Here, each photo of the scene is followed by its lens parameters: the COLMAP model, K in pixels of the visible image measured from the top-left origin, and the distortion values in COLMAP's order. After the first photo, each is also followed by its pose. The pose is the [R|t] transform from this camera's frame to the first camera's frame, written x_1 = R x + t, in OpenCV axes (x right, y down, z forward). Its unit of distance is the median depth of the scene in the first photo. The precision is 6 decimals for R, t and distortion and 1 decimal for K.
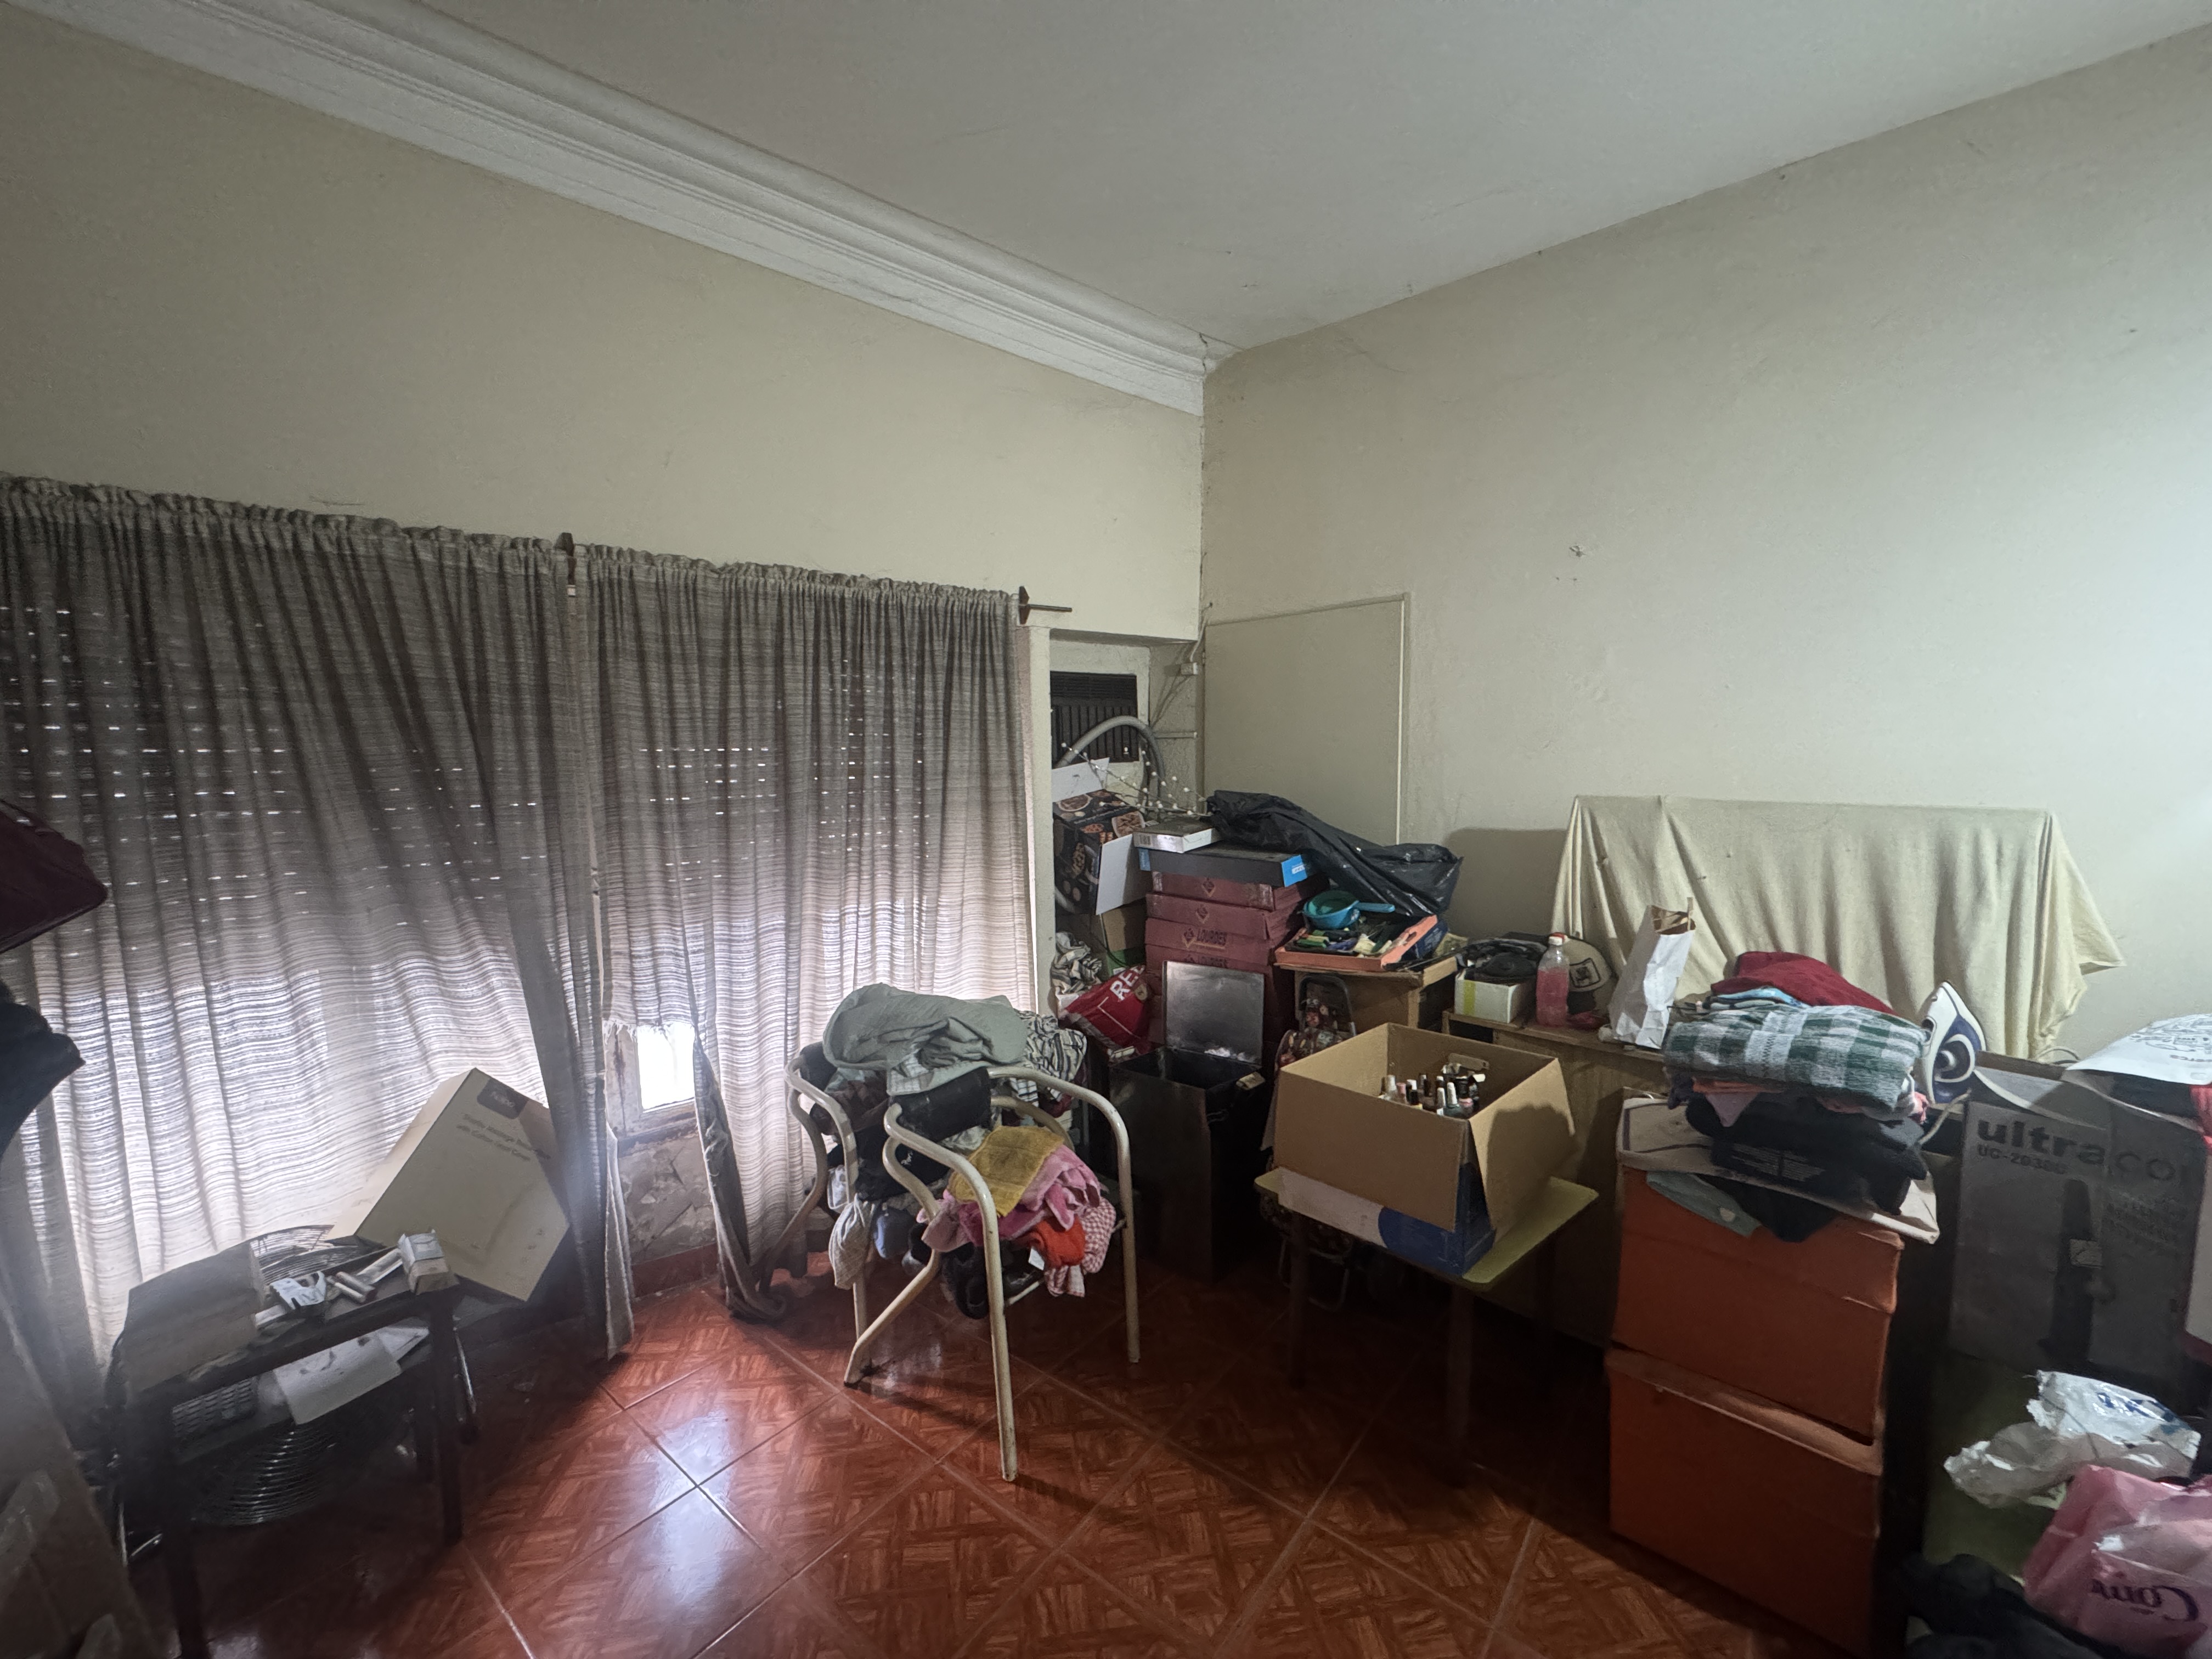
lens RADIAL K [[881.9, 0, 1100.8], [0, 881.9, 837.8], [0, 0, 1]] dist [-0.005635, 0.001034]
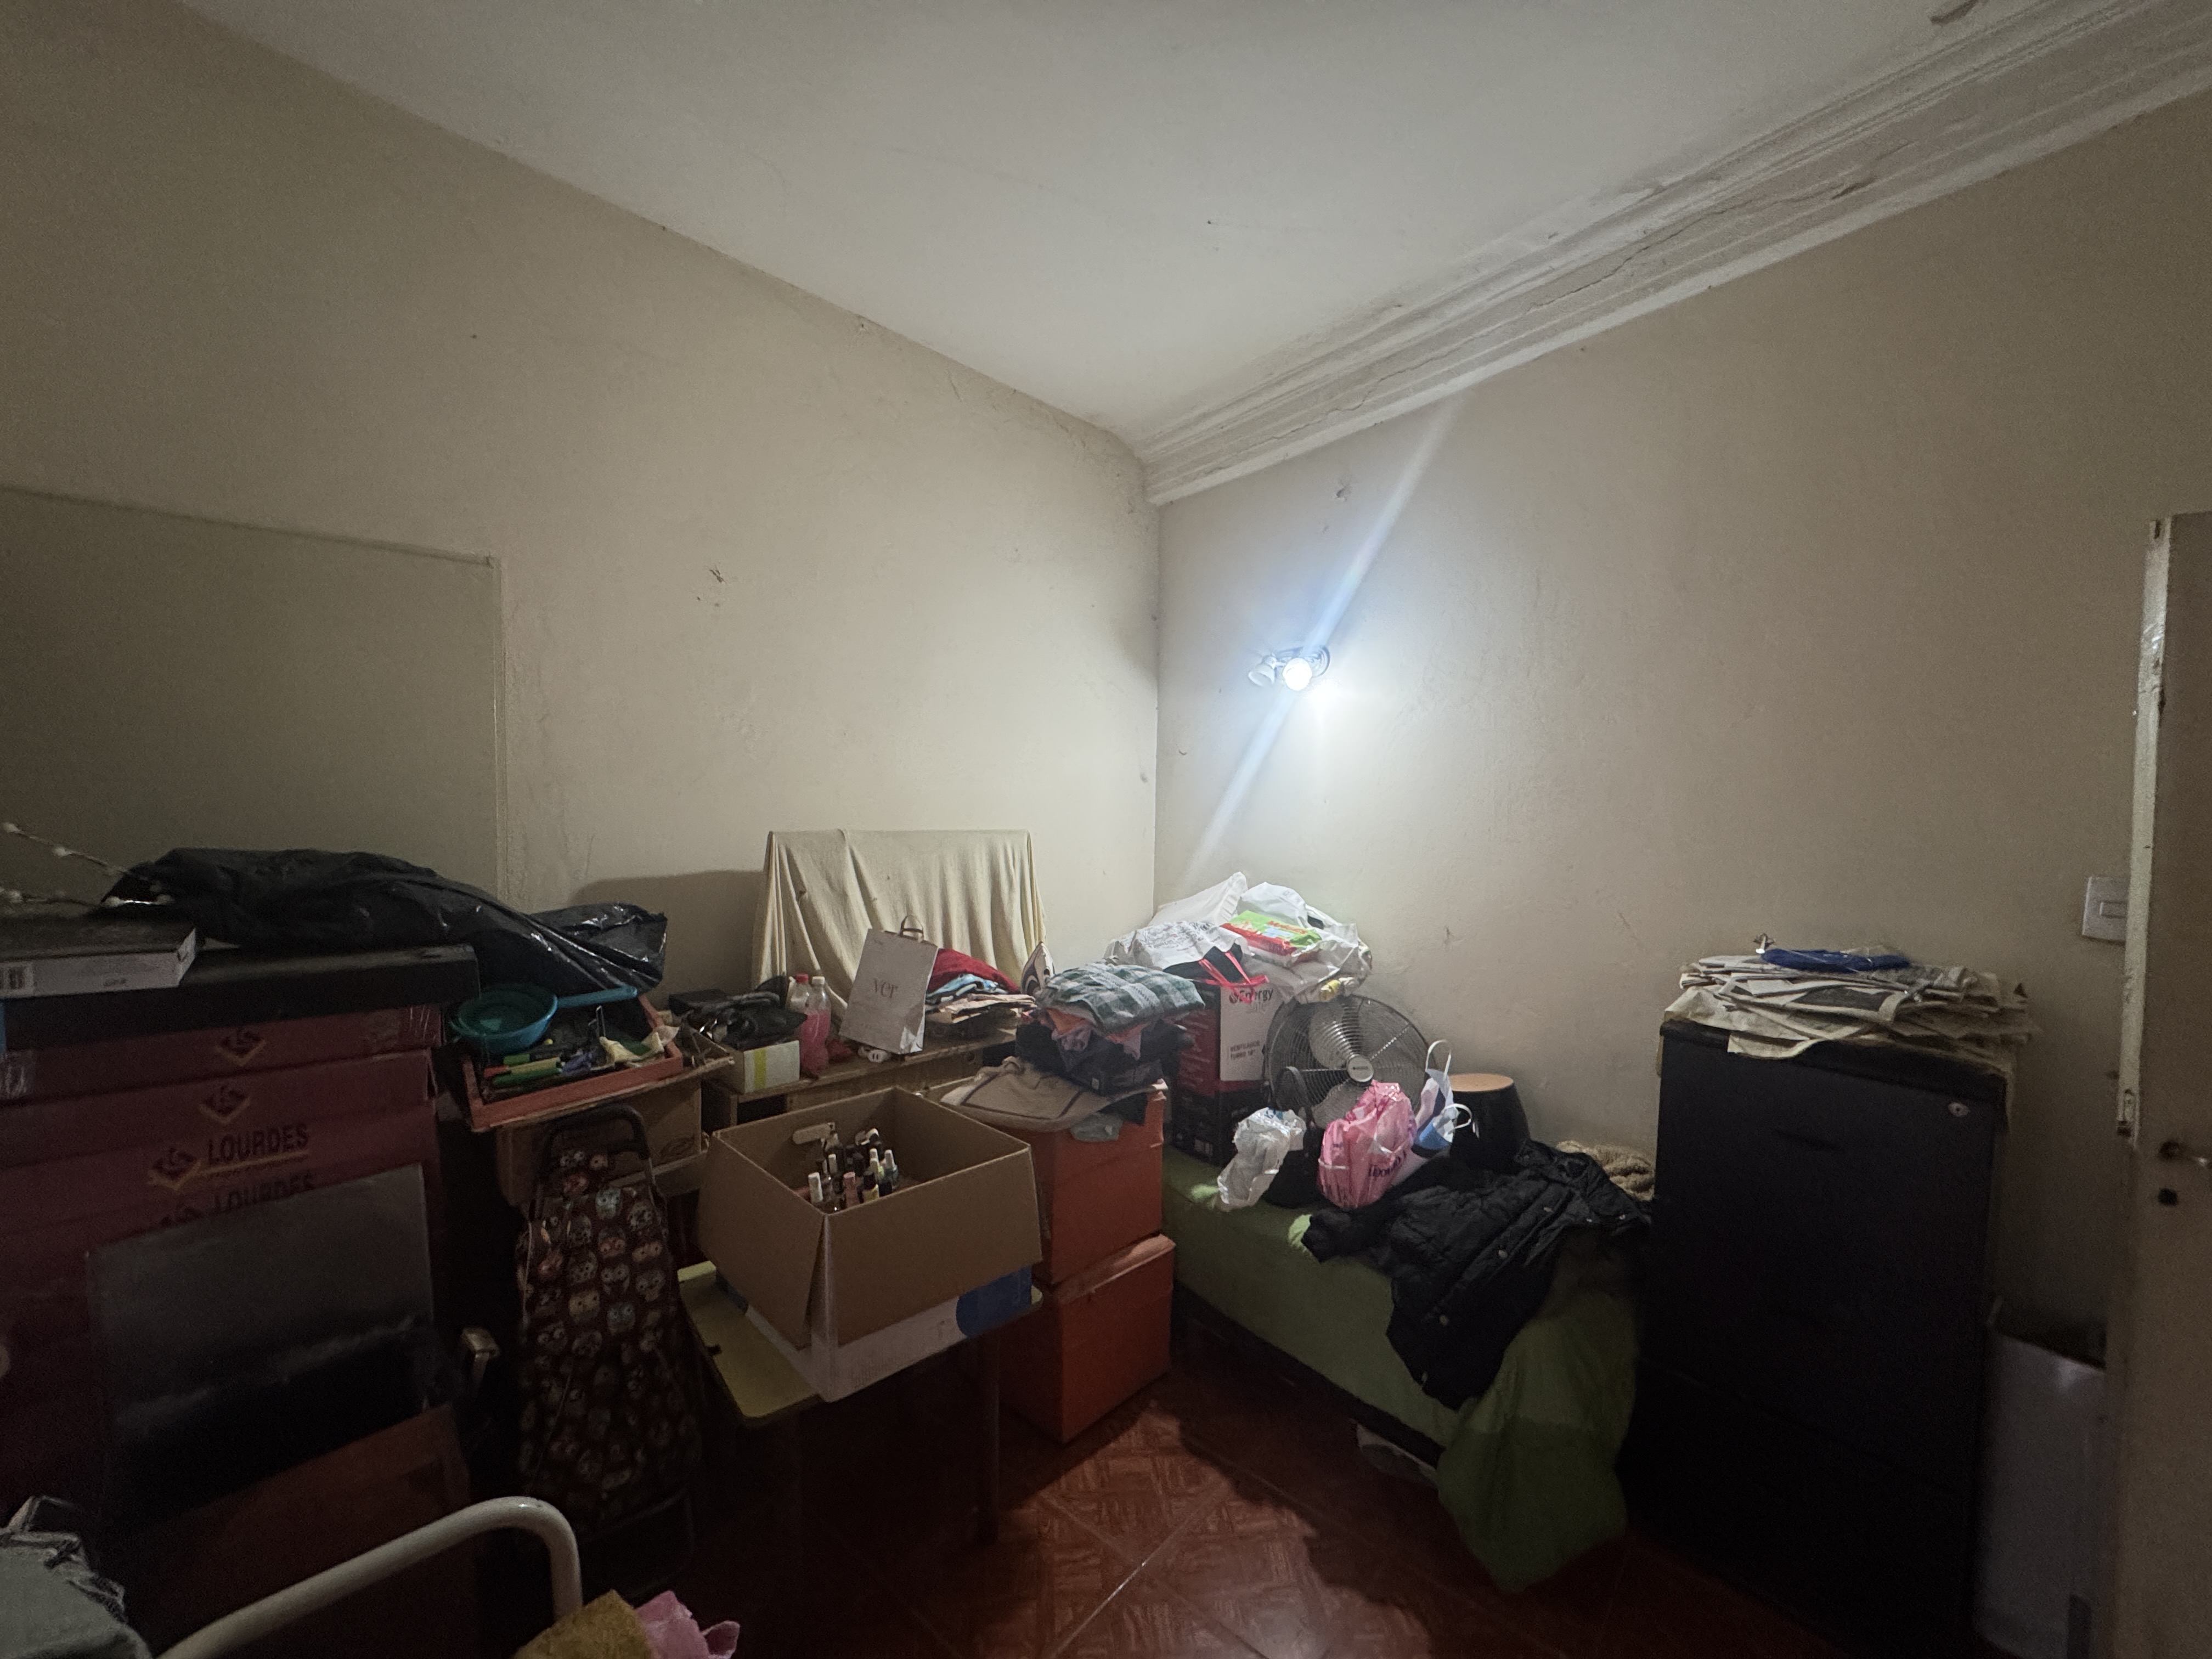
lens RADIAL K [[881.9, 0, 1102.2], [0, 881.9, 837.0], [0, 0, 1]] dist [-0.005635, 0.001034]
pose [[0.046836, -0.035469, 0.998273, -0.490548], [0.084491, 0.995929, 0.031422, -0.051104], [-0.995323, 0.082874, 0.049642, 0.705777]]
